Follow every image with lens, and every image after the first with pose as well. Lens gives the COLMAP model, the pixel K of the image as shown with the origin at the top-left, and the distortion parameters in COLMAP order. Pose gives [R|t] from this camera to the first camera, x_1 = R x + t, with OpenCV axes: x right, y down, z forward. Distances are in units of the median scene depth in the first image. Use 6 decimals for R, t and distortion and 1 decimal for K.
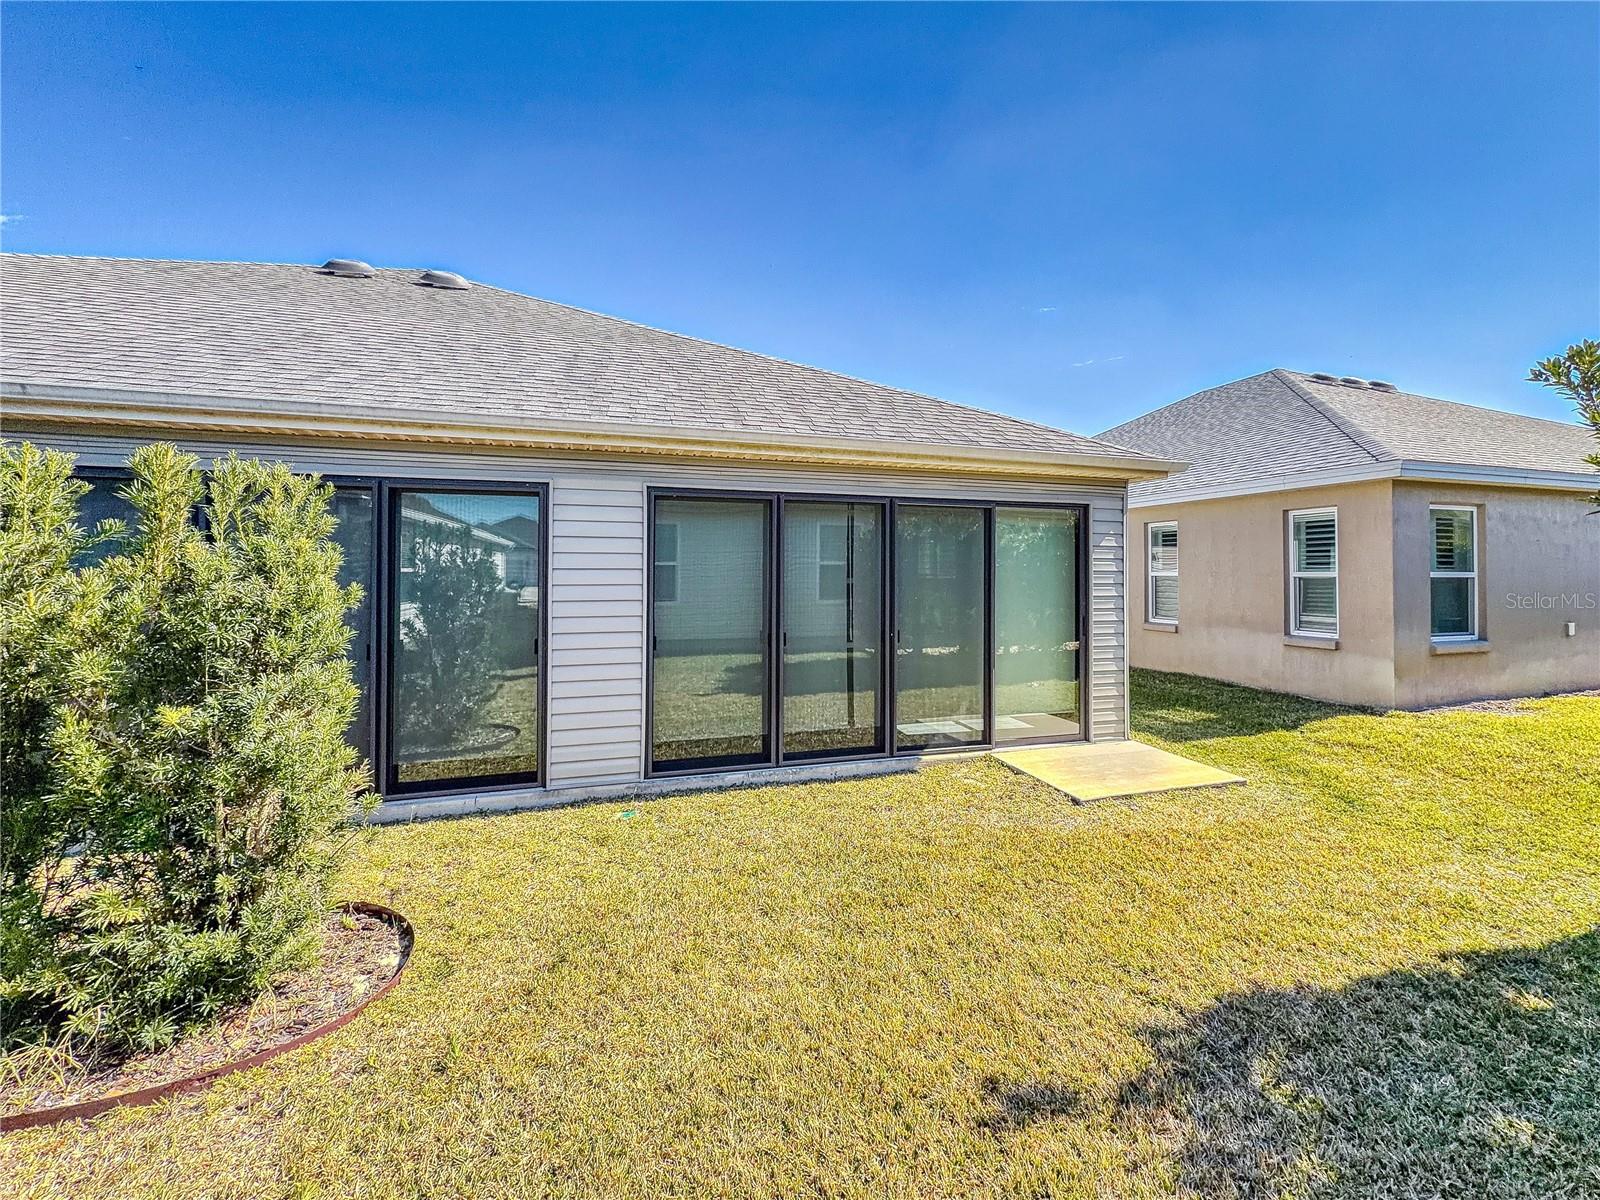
lens RADIAL K [[648.5, 0, 843.8], [0, 648.5, 563.3], [0, 0, 1]] dist [0.001323, 0.000362]
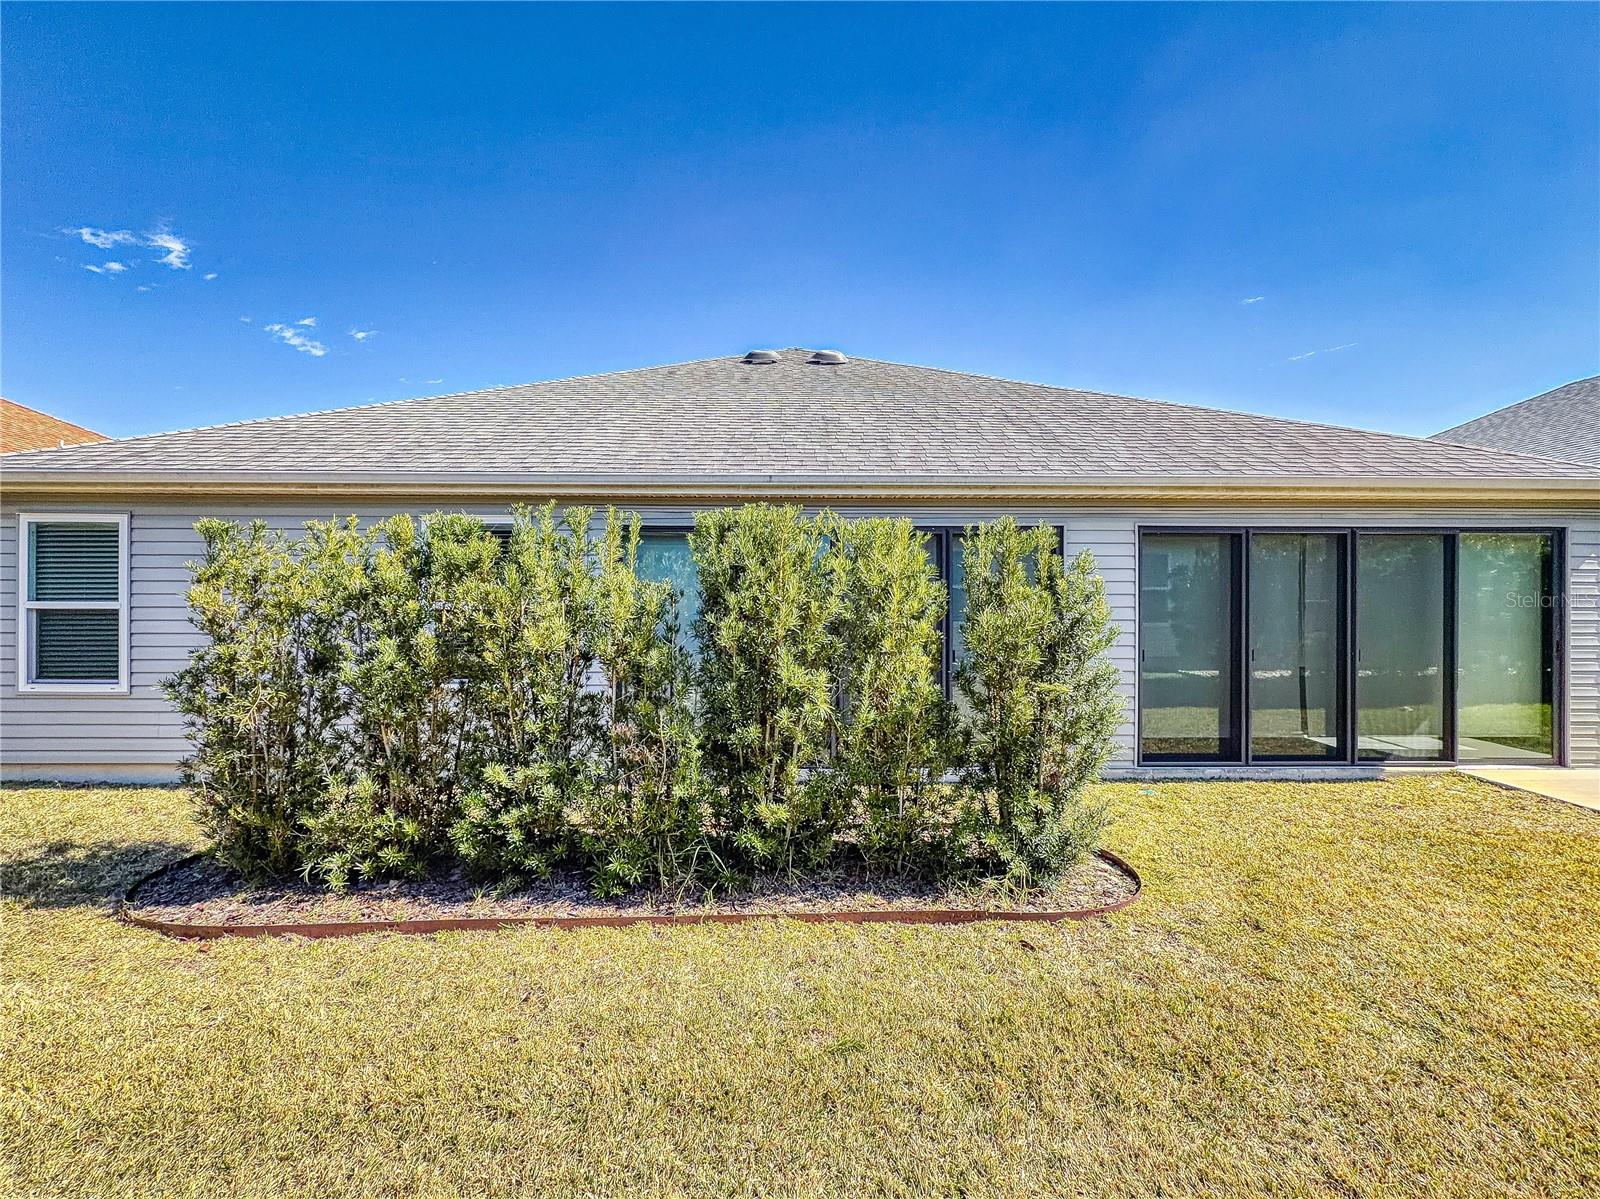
lens RADIAL K [[648.5, 0, 798.3], [0, 648.5, 600.6], [0, 0, 1]] dist [0.001323, 0.000362]
pose [[0.960319, 0.000442, -0.278904, -0.513626], [0.005584, 0.999768, 0.020813, -0.007634], [0.278848, -0.021544, 0.960094, -0.304099]]
